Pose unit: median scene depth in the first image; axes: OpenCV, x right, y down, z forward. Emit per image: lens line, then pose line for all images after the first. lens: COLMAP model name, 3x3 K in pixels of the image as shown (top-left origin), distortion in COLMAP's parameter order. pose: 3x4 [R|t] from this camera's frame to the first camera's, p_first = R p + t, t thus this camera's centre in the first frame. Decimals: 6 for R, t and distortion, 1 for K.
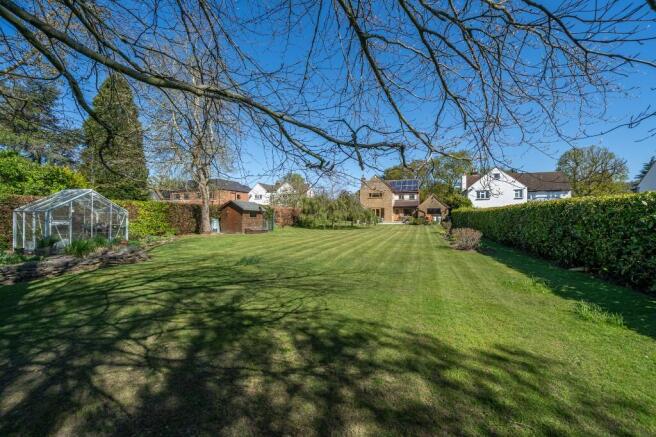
lens RADIAL K [[266.5, 0, 325.6], [0, 266.5, 217.7], [0, 0, 1]] dist [0.000399, 0.000001]
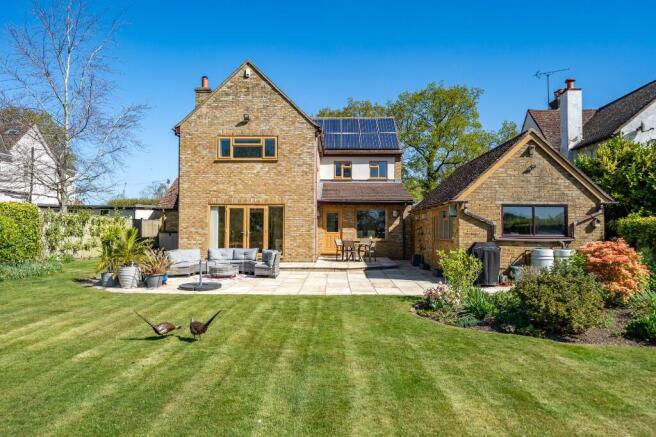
lens RADIAL K [[414.4, 0, 328.3], [0, 414.4, 219.2], [0, 0, 1]] dist [0.006026, 0.000442]
pose [[0.950323, 0.009752, 0.311111, 0.141121], [-0.001919, 0.999674, -0.025476, -0.014487], [-0.311258, 0.023613, 0.950032, 0.628326]]
